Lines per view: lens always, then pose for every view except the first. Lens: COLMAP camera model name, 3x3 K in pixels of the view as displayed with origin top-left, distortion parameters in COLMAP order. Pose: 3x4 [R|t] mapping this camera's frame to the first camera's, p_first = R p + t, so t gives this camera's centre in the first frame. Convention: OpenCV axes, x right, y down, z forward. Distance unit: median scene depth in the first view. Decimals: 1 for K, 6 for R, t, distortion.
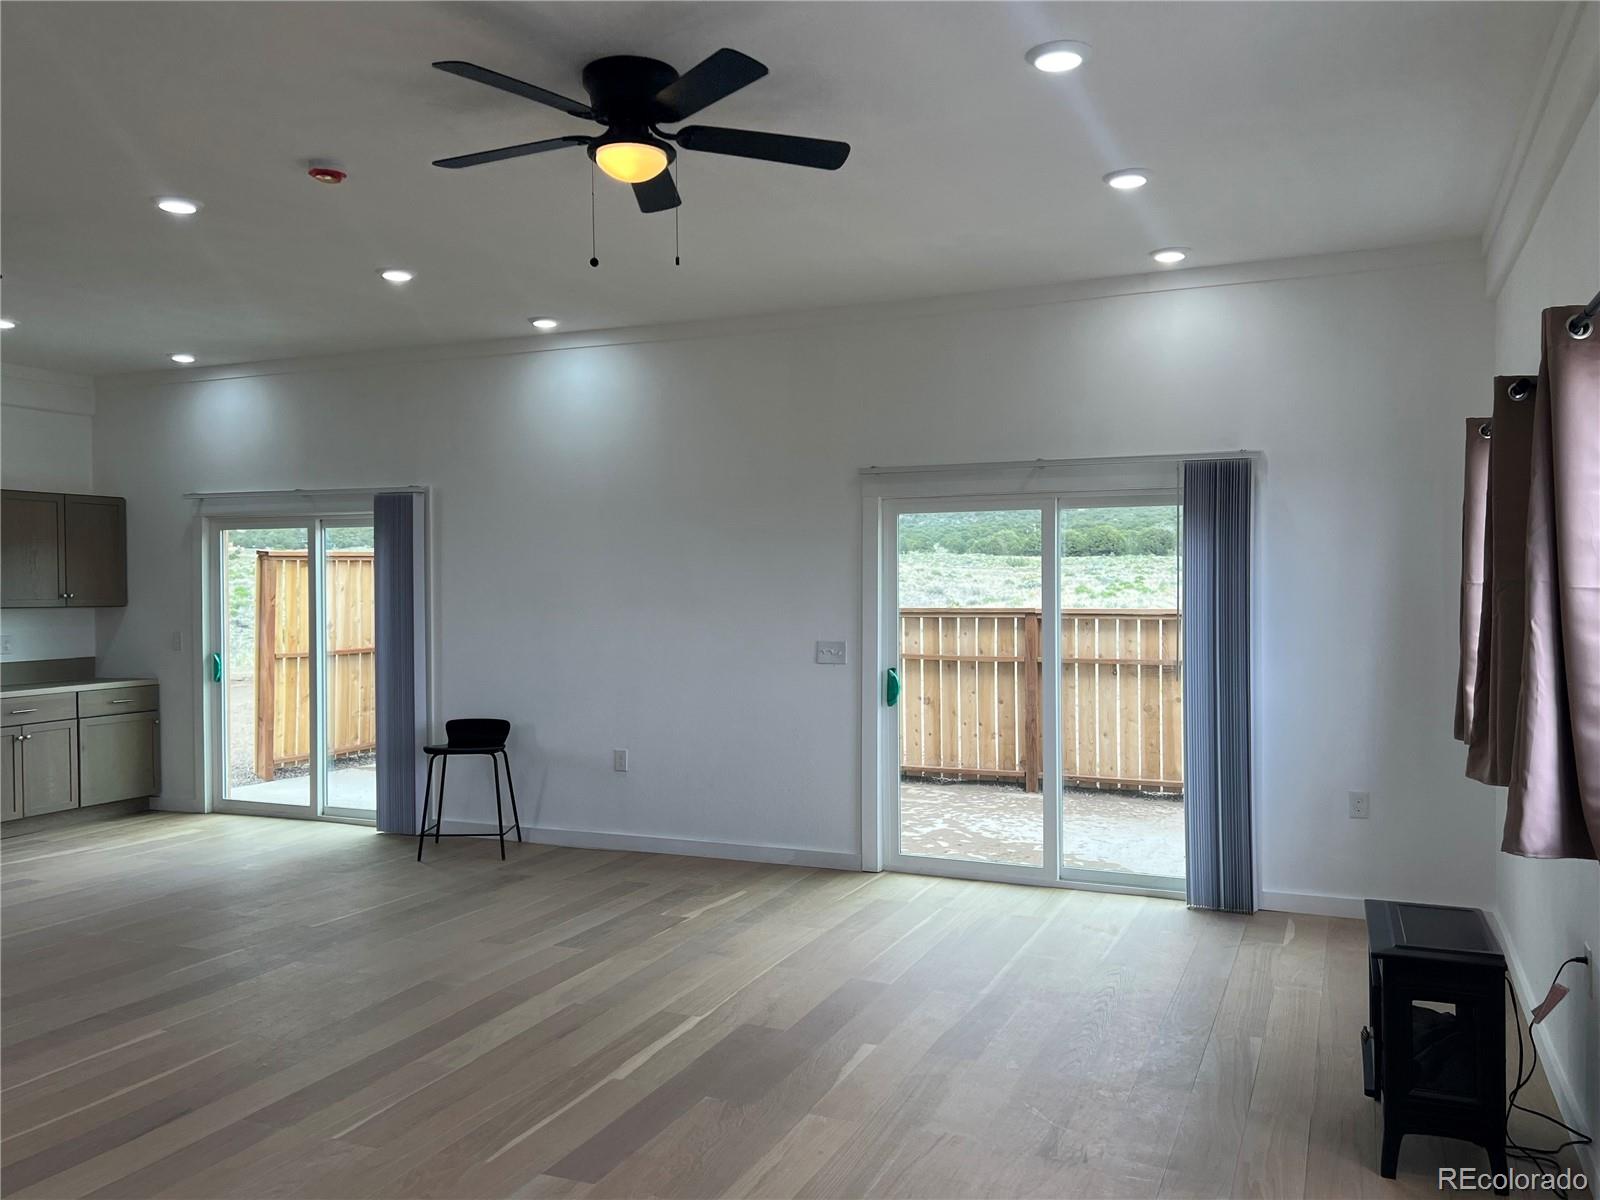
lens RADIAL K [[1263.2, 0, 783.9], [0, 1263.2, 589.8], [0, 0, 1]] dist [0.116527, -0.202267]
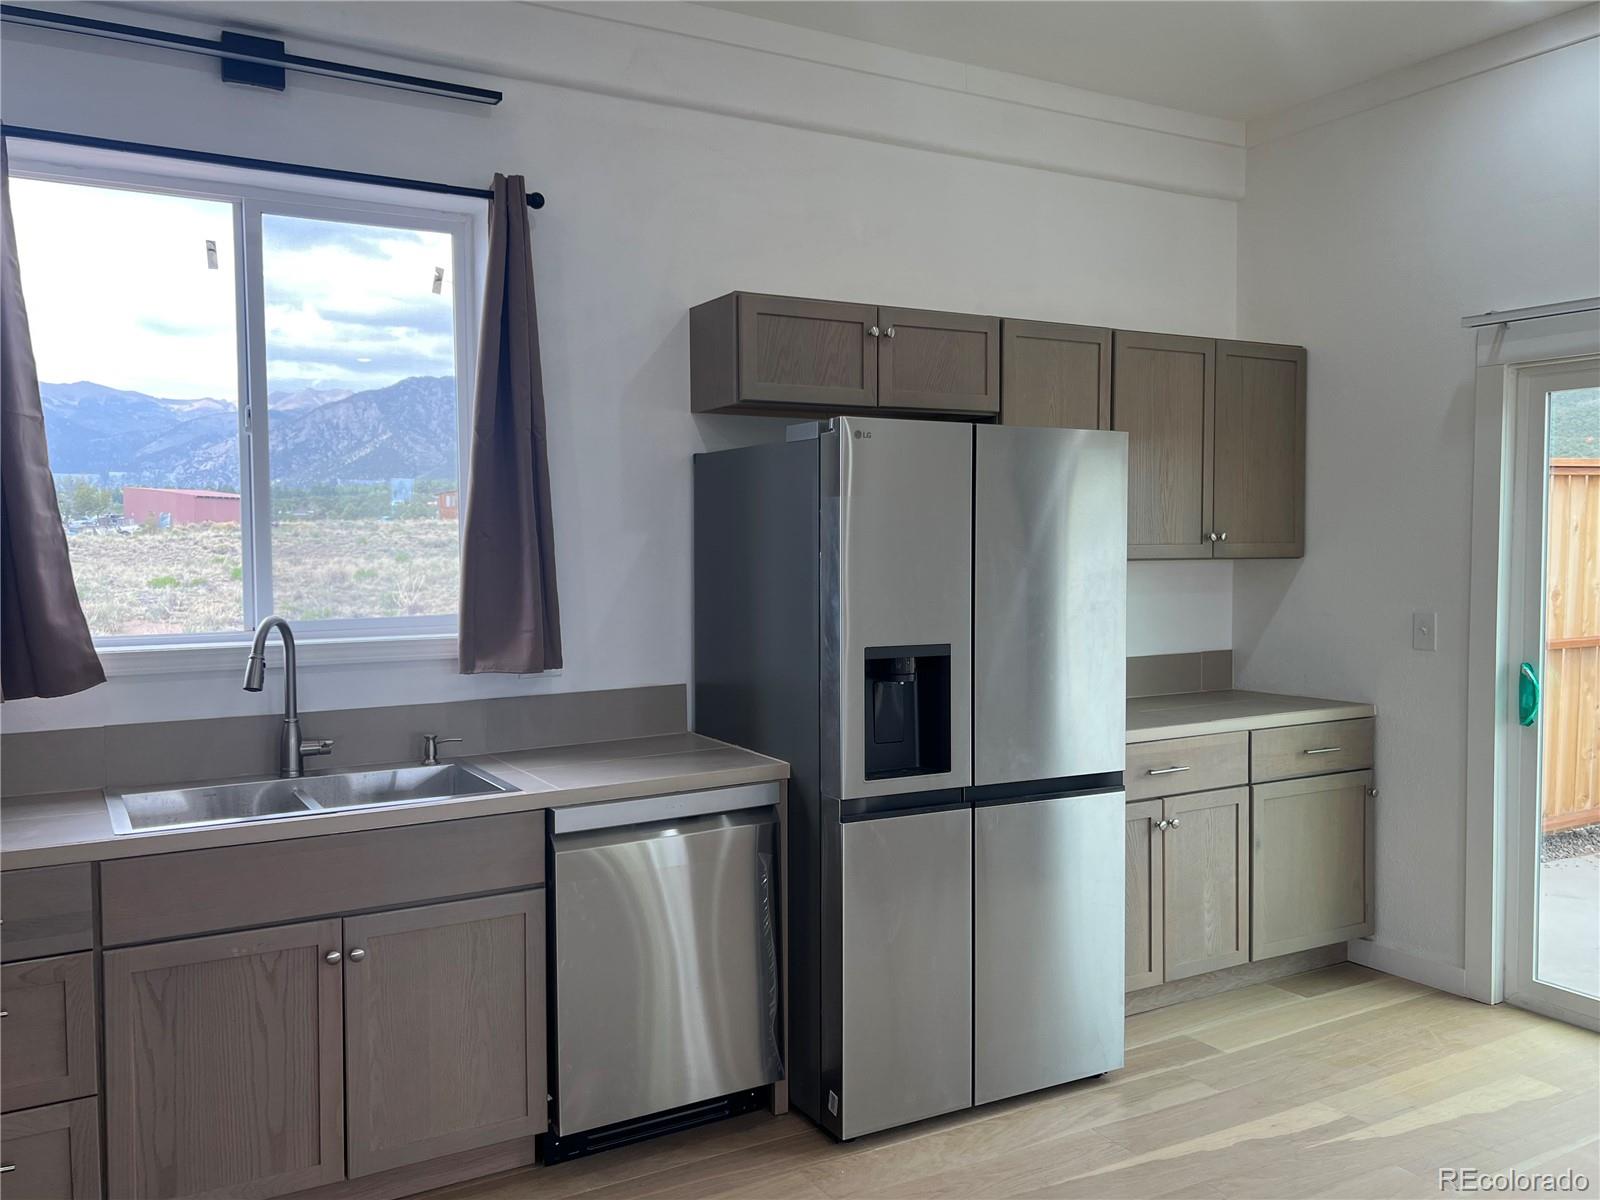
lens RADIAL K [[1266.2, 0, 800.0], [0, 1266.2, 600.0], [0, 0, 1]] dist [0.082094, -0.112855]
pose [[0.802966, 0.034673, -0.595015, -0.400786], [-0.004339, 0.998620, 0.052337, 0.004144], [0.596008, -0.039443, 0.802009, 0.506873]]
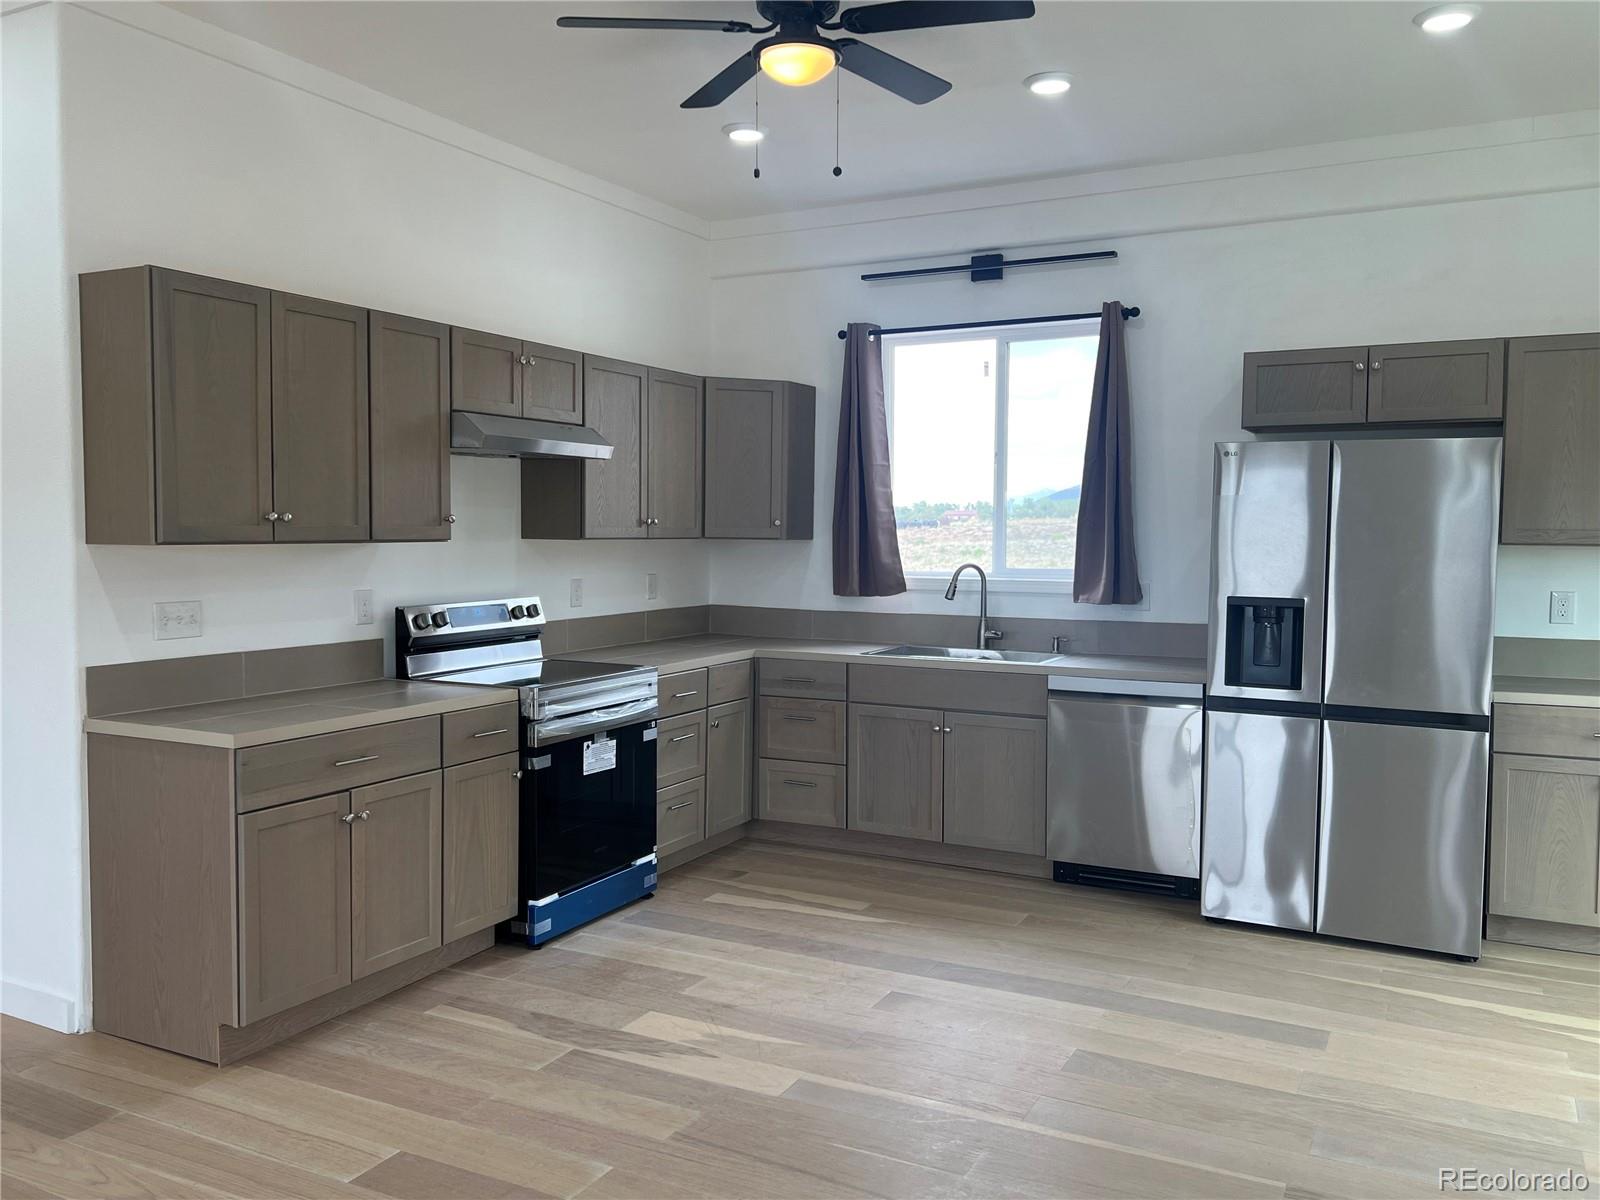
lens RADIAL K [[1293.3, 0, 800.0], [0, 1293.3, 600.0], [0, 0, 1]] dist [0.011309, 0.002492]
pose [[-0.065342, 0.067919, -0.995549, -0.022265], [-0.003964, 0.997655, 0.068323, 0.000933], [0.997855, 0.008410, -0.064920, 0.666625]]
